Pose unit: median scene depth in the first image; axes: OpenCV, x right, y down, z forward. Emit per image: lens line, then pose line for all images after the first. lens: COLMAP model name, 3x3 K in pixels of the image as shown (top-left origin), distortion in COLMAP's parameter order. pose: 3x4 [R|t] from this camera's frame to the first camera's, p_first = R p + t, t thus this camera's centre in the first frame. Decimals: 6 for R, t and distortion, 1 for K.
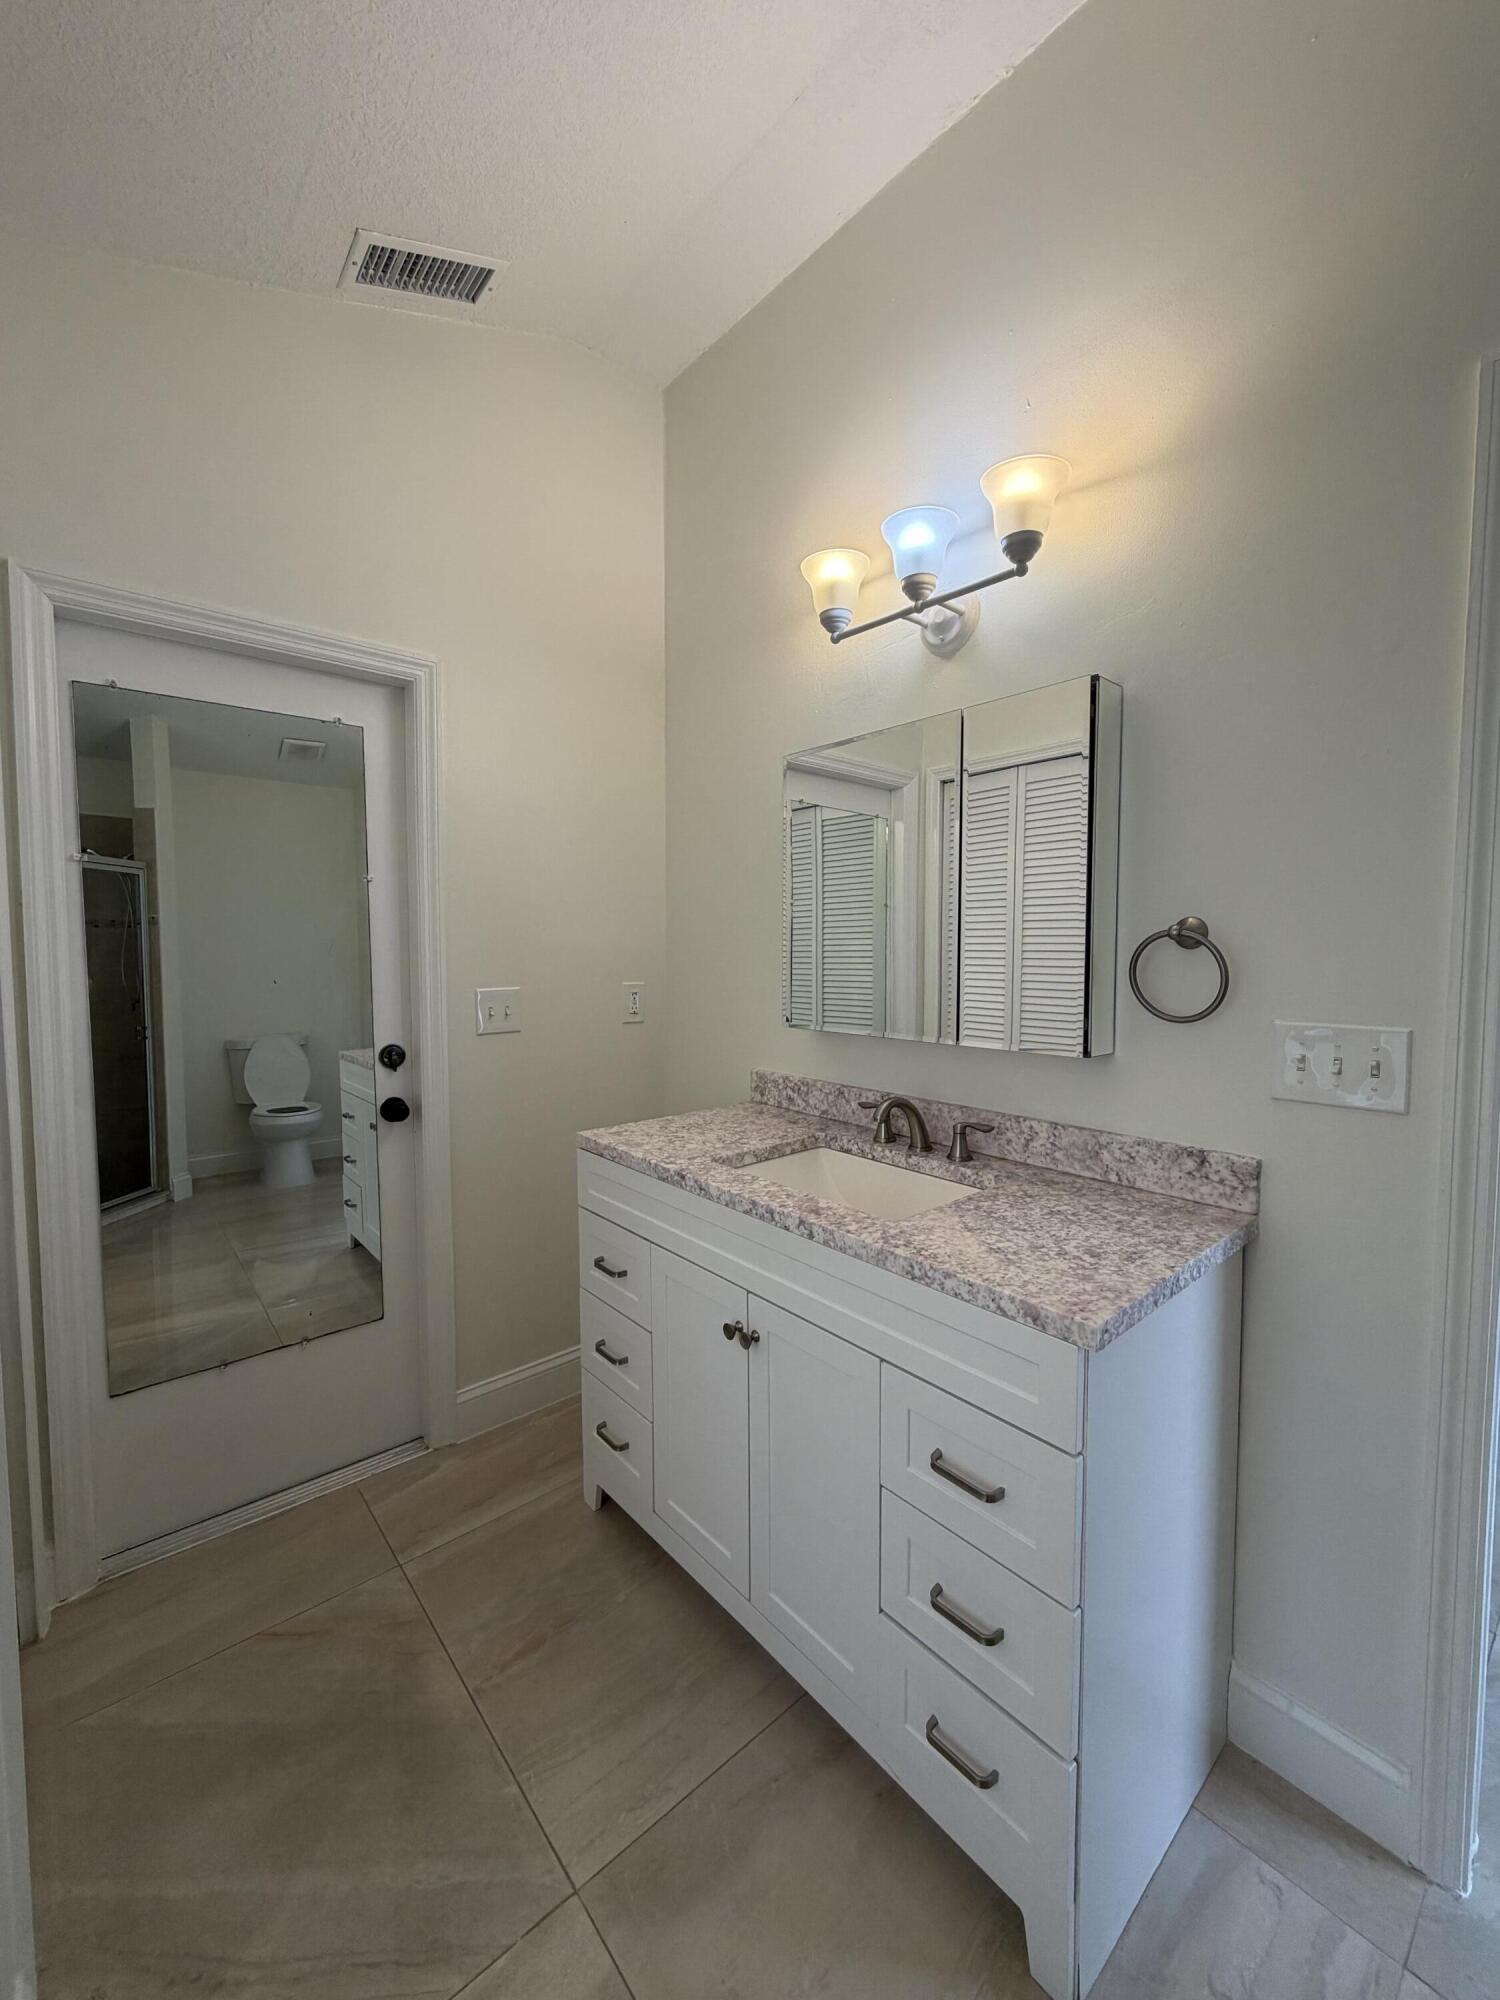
lens RADIAL K [[792.5, 0, 749.4], [0, 792.5, 991.5], [0, 0, 1]] dist [-0.000161, -0.000156]
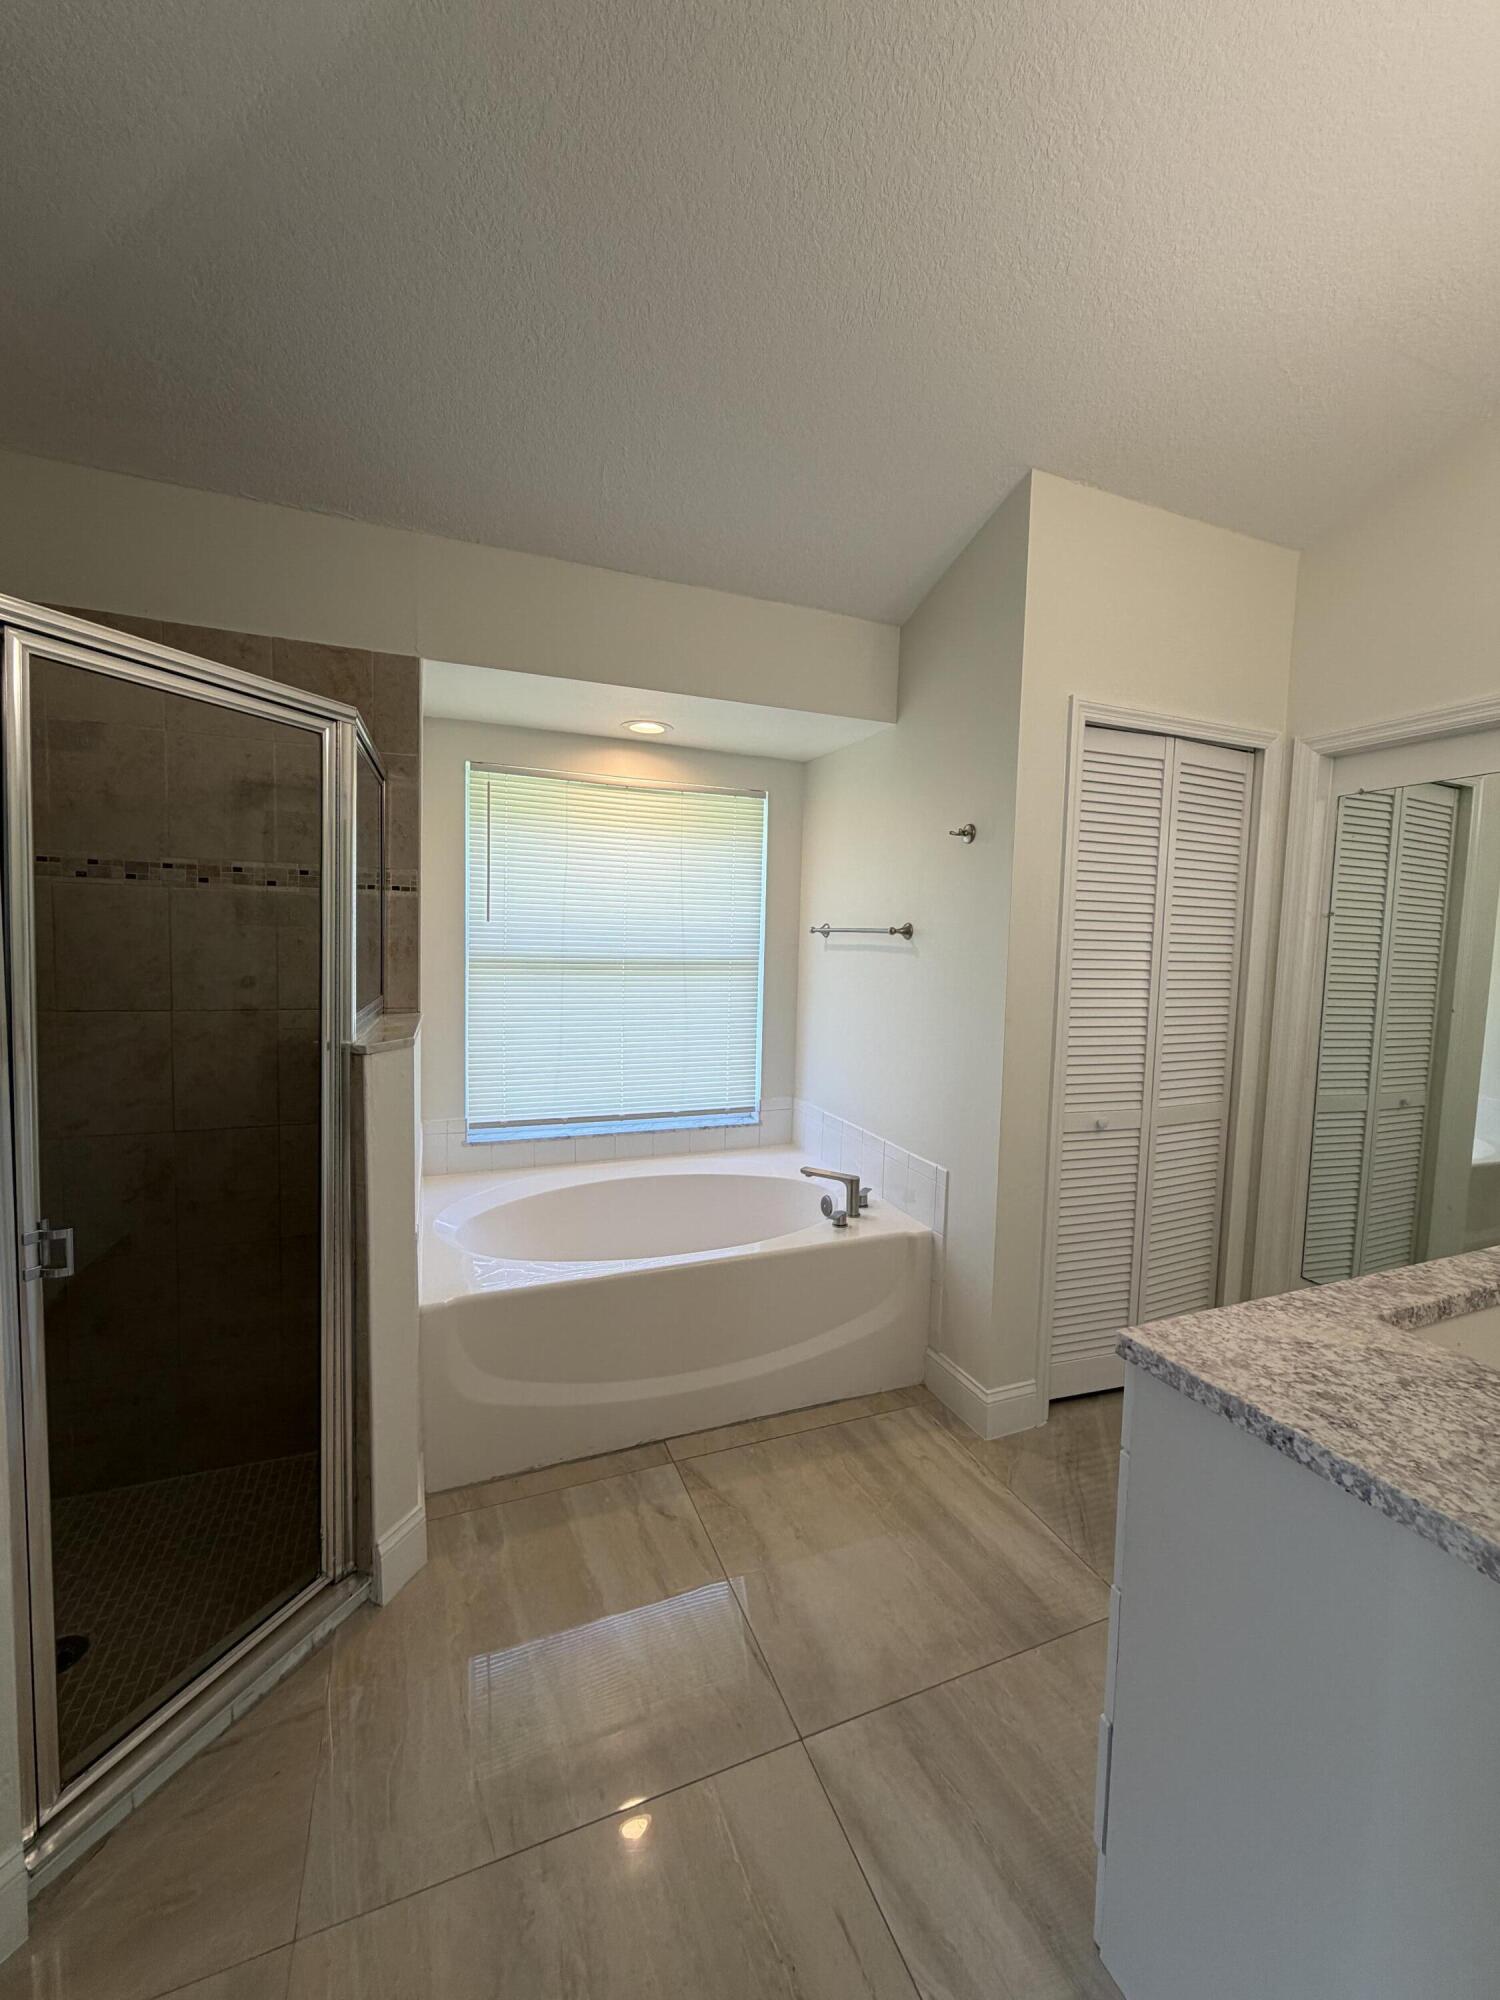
lens RADIAL K [[789.5, 0, 754.0], [0, 789.5, 995.0], [0, 0, 1]] dist [-0.002262, -0.000373]
pose [[-0.310442, 0.061890, -0.948575, 0.969969], [-0.081101, 0.992516, 0.091299, -0.070064], [0.947126, 0.105274, -0.303100, 0.468508]]
